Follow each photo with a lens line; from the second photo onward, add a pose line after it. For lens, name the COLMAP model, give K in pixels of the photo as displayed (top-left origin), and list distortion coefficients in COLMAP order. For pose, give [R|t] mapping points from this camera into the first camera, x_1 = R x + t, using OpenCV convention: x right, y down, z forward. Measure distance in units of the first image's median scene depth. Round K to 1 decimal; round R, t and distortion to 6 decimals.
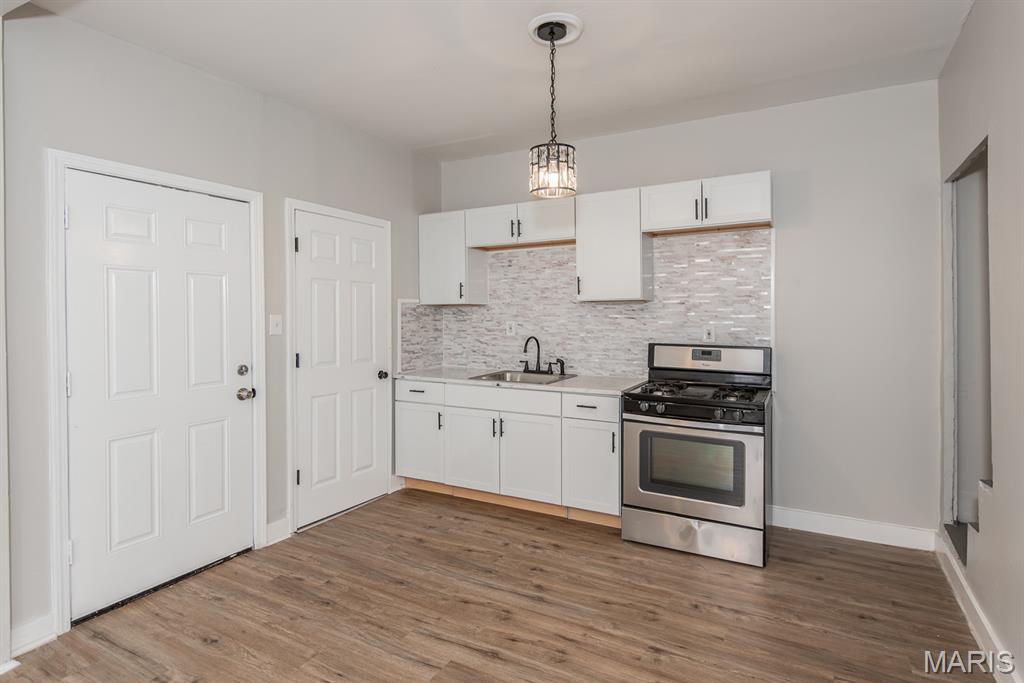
lens RADIAL K [[516.6, 0, 525.6], [0, 516.6, 317.3], [0, 0, 1]] dist [0.047124, -0.031452]
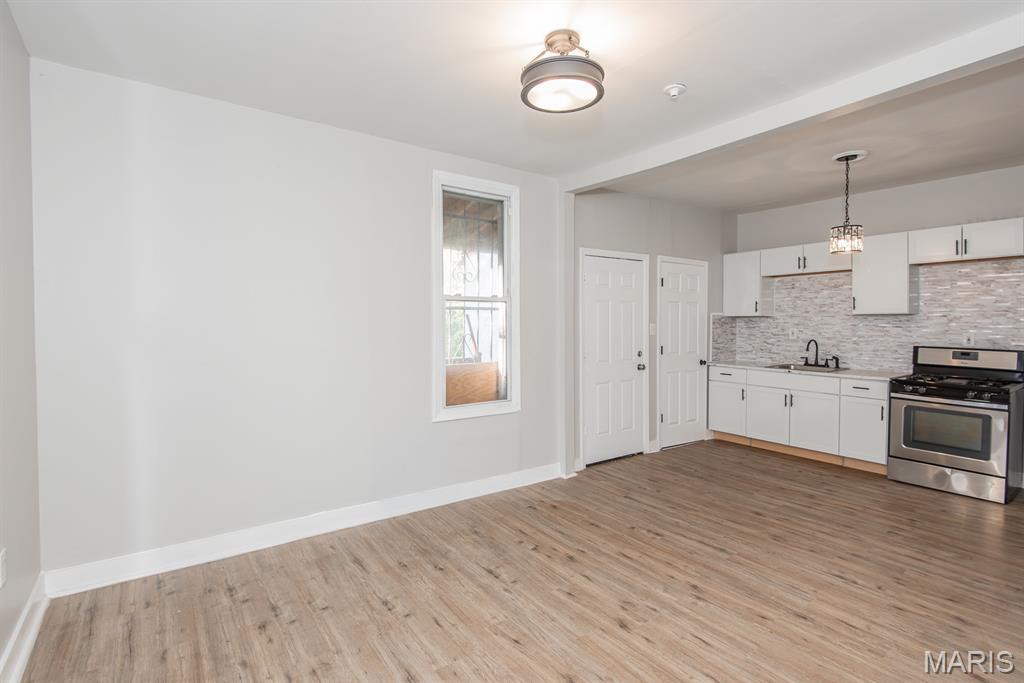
lens RADIAL K [[509.8, 0, 534.2], [0, 509.8, 332.1], [0, 0, 1]] dist [0.013106, -0.018408]
pose [[0.917114, 0.013390, -0.398401, -0.156377], [-0.006375, 0.999801, 0.018927, -0.005223], [0.398575, -0.014819, 0.917016, -0.688891]]
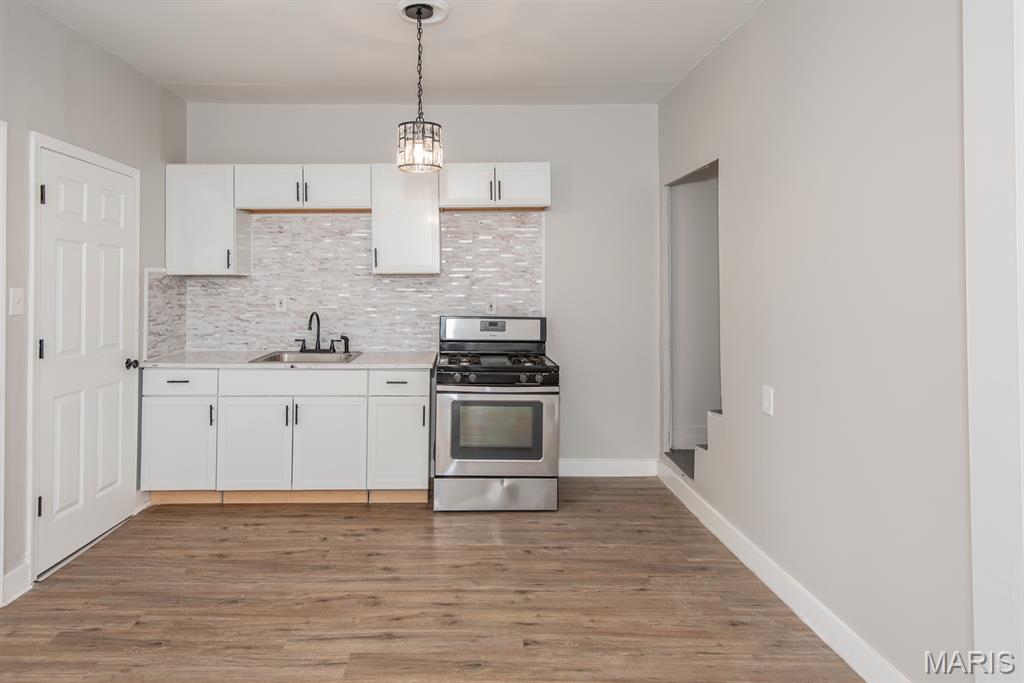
lens RADIAL K [[584.2, 0, 457.1], [0, 584.2, 278.2], [0, 0, 1]] dist [0.037011, -0.018276]
pose [[0.881701, 0.010041, 0.471702, -0.311313], [-0.000849, 0.999806, -0.019695, -0.002399], [-0.471808, 0.016965, 0.881538, -0.029892]]
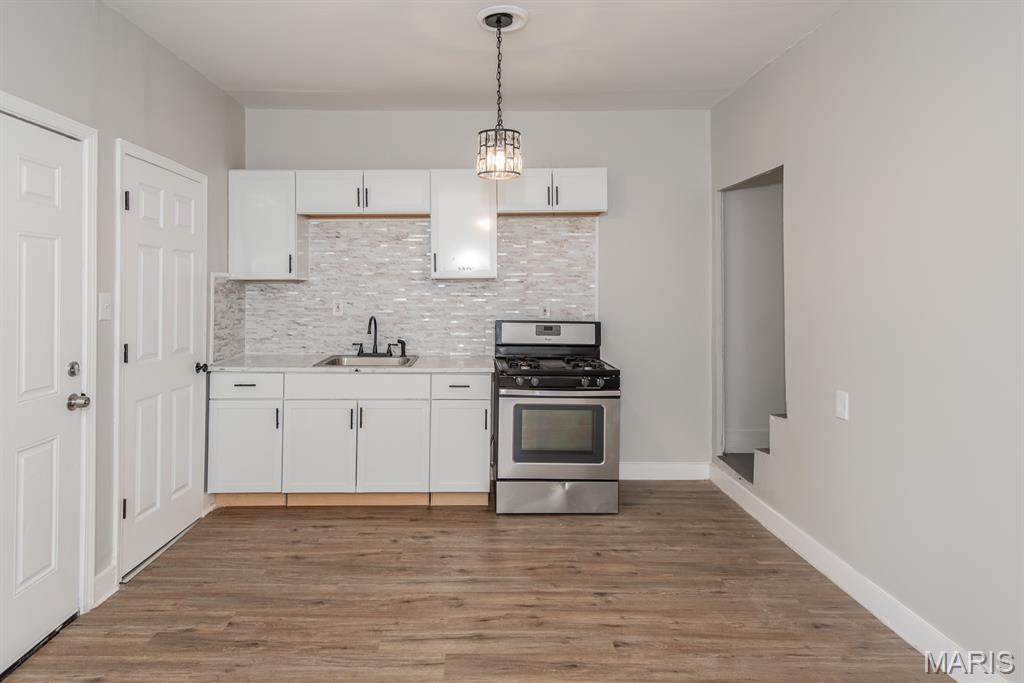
lens RADIAL K [[582.9, 0, 471.5], [0, 582.9, 281.8], [0, 0, 1]] dist [0.042037, -0.021456]
pose [[0.881317, 0.010313, 0.472413, -0.398525], [-0.001672, 0.999824, -0.018706, -0.005511], [-0.472522, 0.015696, 0.881179, 0.007176]]
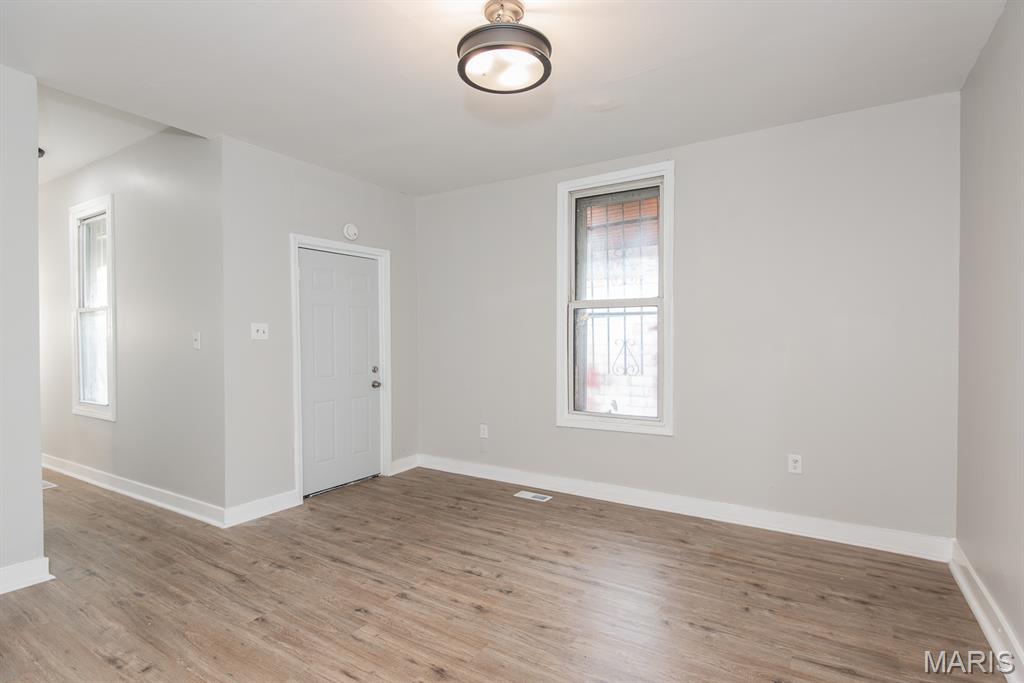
lens RADIAL K [[482.8, 0, 548.9], [0, 482.8, 342.7], [0, 0, 1]] dist [0.000046, -0.000602]
pose [[-0.999890, 0.011795, -0.009009, -0.463549], [0.011678, 0.999848, 0.012969, 0.022635], [0.009161, 0.012862, -0.999875, 0.635145]]
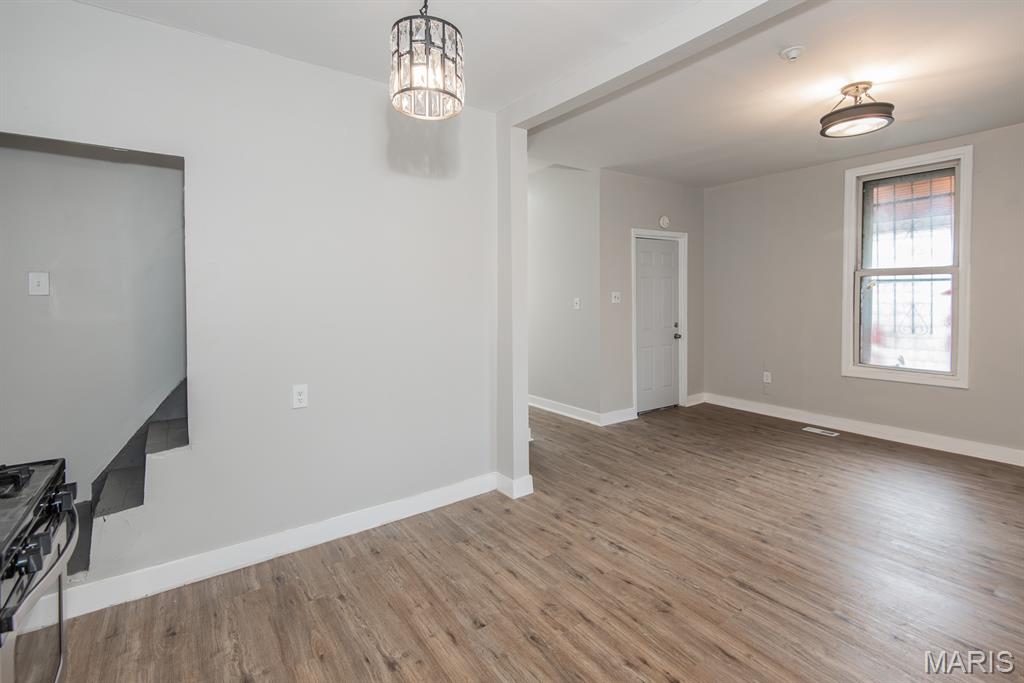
lens RADIAL K [[476.8, 0, 543.6], [0, 476.8, 307.5], [0, 0, 1]] dist [0.000716, -0.012339]
pose [[-0.918984, 0.006806, 0.394236, -0.220435], [0.017878, 0.999542, 0.024419, -0.007065], [-0.393890, 0.029489, -0.918685, 1.100836]]
